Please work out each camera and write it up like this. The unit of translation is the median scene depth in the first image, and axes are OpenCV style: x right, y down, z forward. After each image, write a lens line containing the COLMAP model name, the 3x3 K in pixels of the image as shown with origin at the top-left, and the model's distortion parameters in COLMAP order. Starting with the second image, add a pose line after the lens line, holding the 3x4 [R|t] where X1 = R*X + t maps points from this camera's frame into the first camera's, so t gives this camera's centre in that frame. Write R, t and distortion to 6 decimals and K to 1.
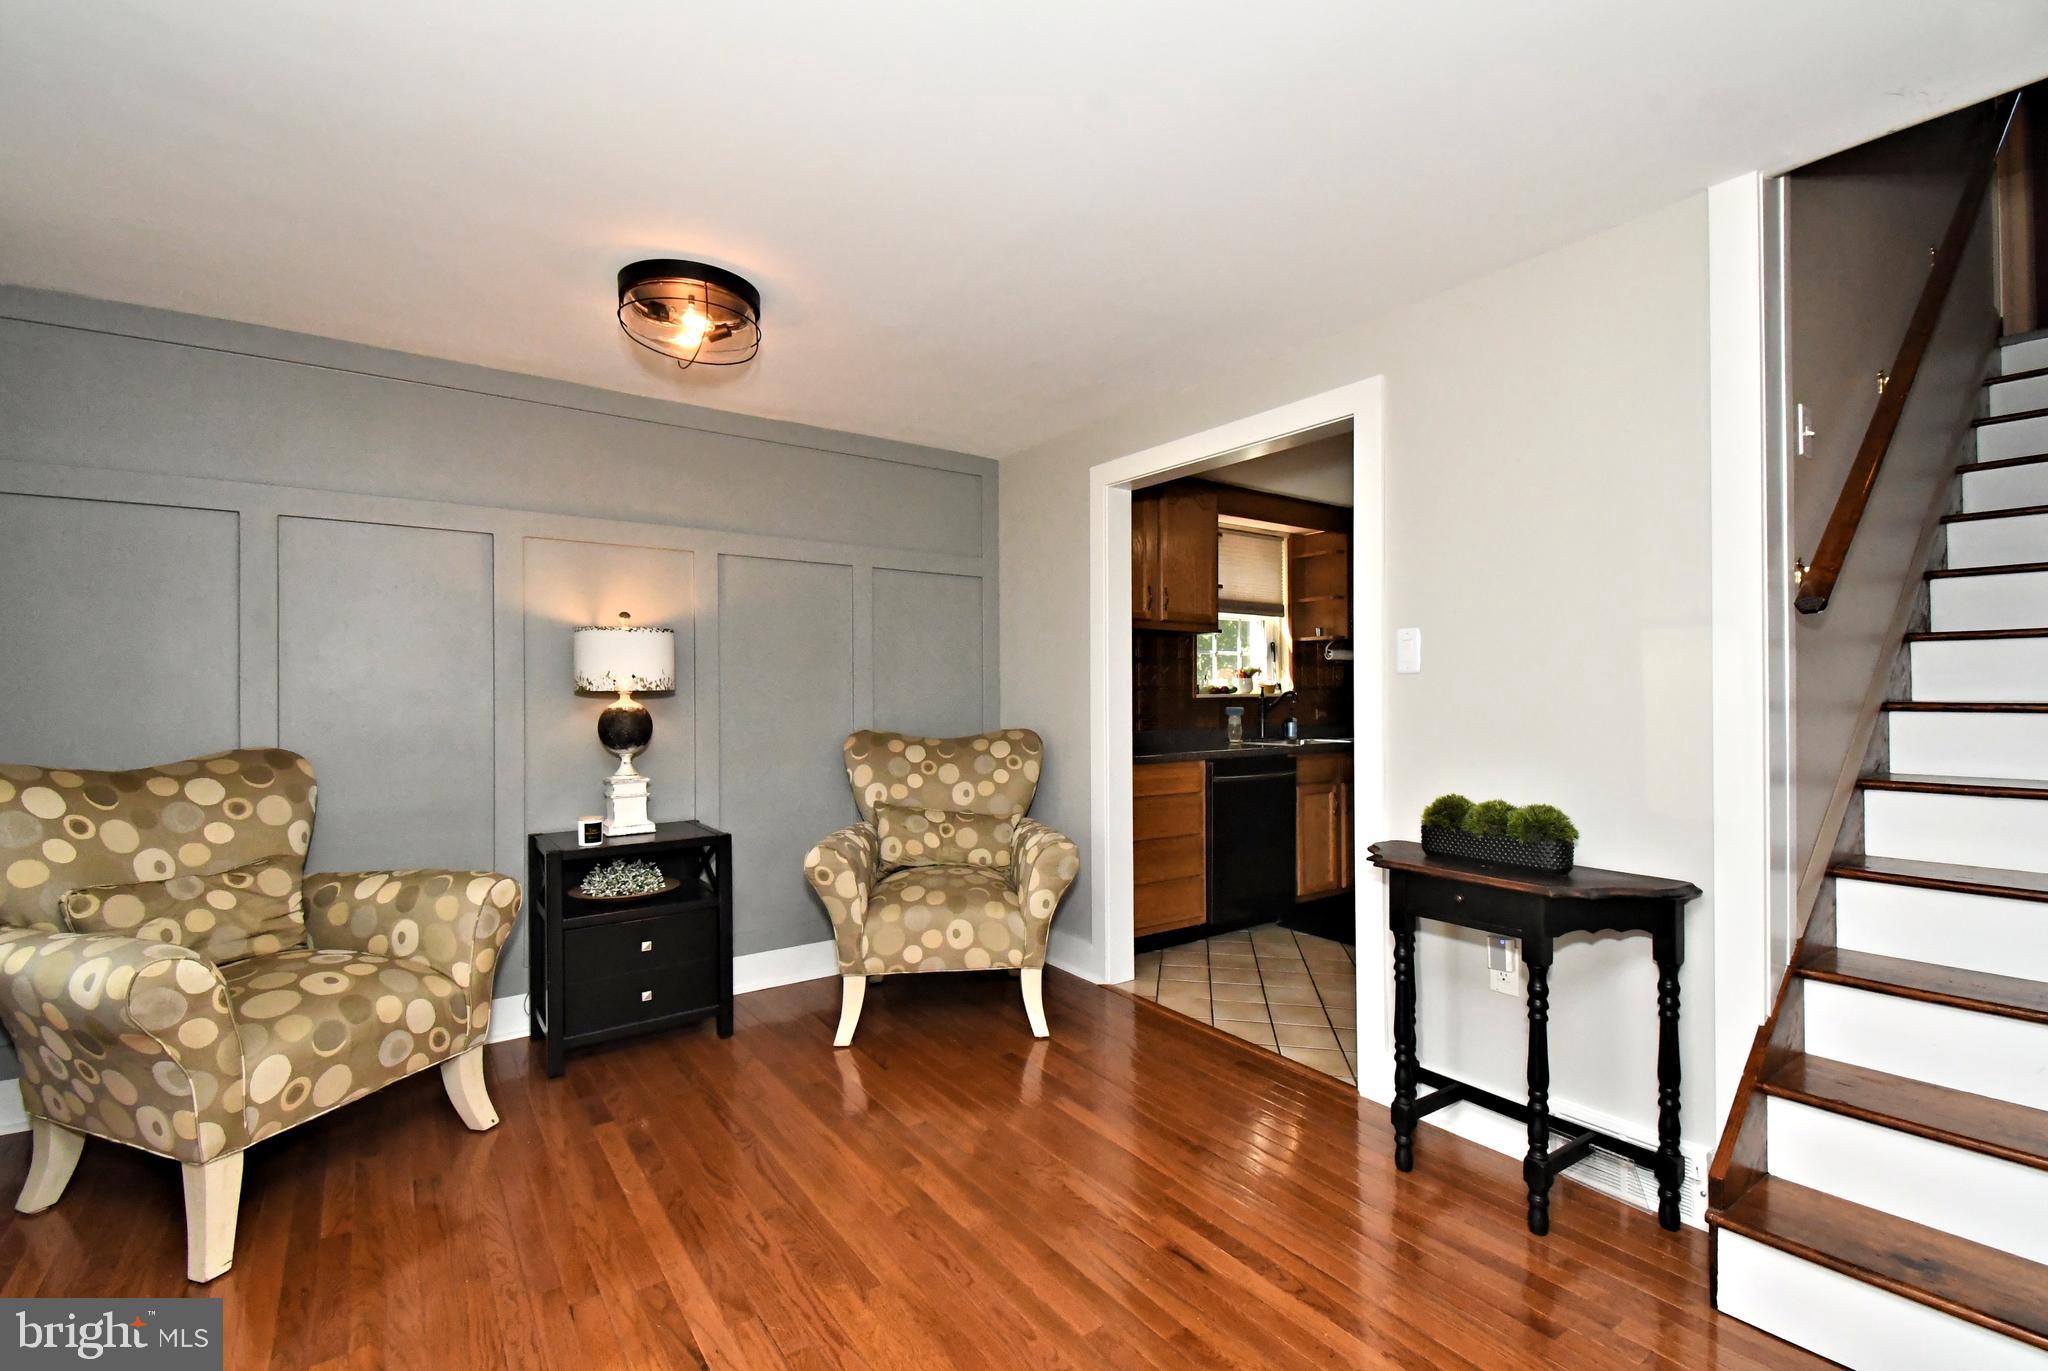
lens RADIAL K [[928.3, 0, 1024.0], [0, 928.3, 685.5], [0, 0, 1]] dist [-0.011772, -0.000567]
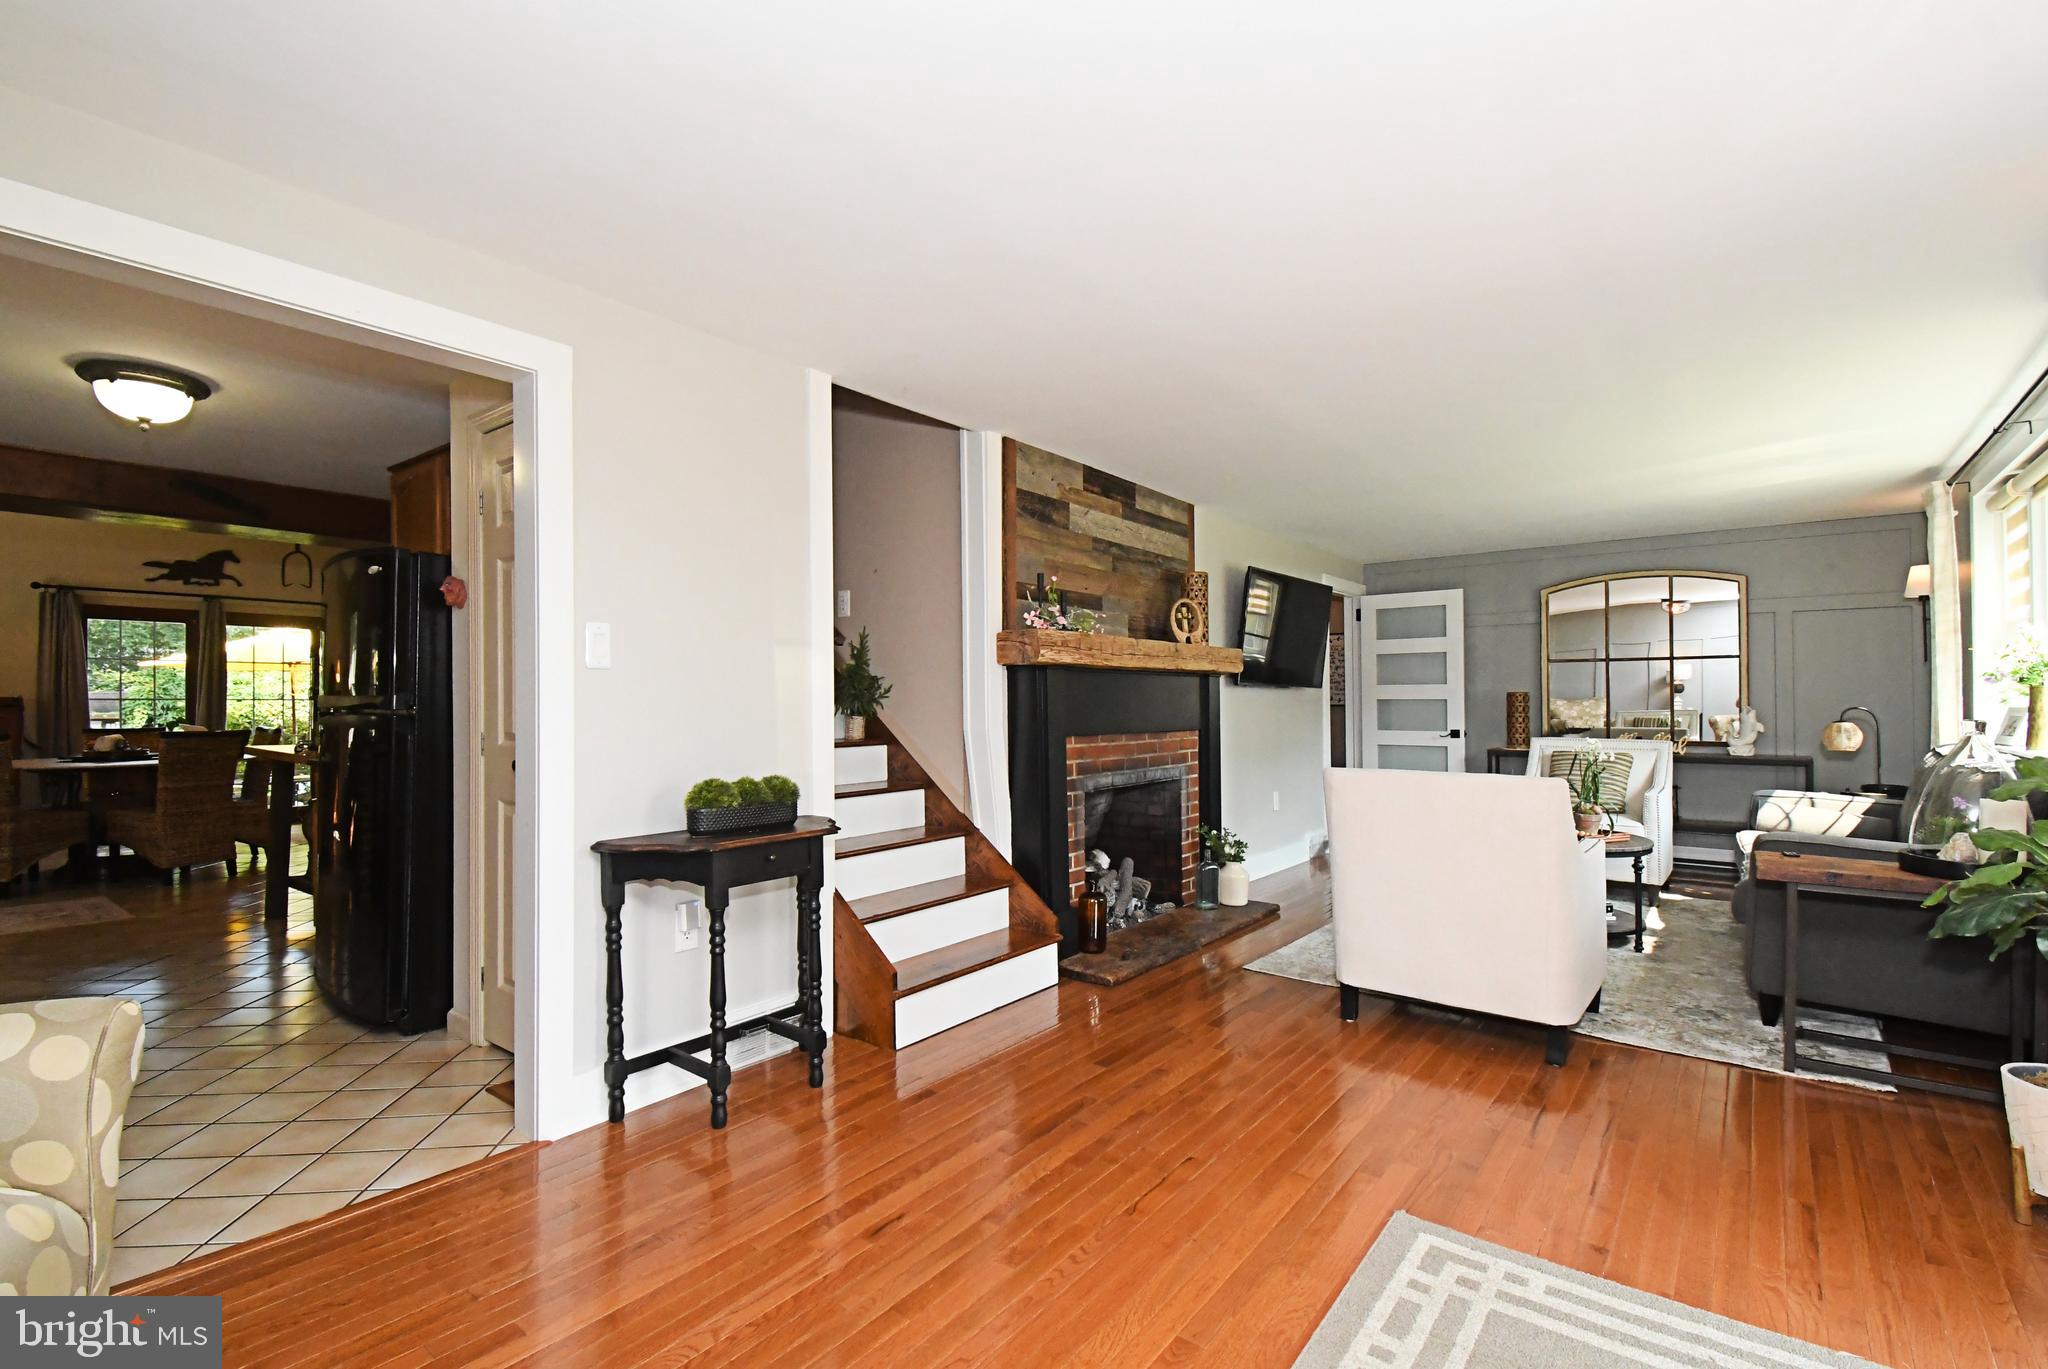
lens RADIAL K [[928.3, 0, 1024.0], [0, 928.3, 684.5], [0, 0, 1]] dist [-0.011772, -0.000567]
pose [[-0.296878, 0.002745, 0.954911, -0.746759], [-0.018163, 0.999799, -0.008520, 0.003899], [-0.954743, -0.019873, -0.296769, 0.986643]]
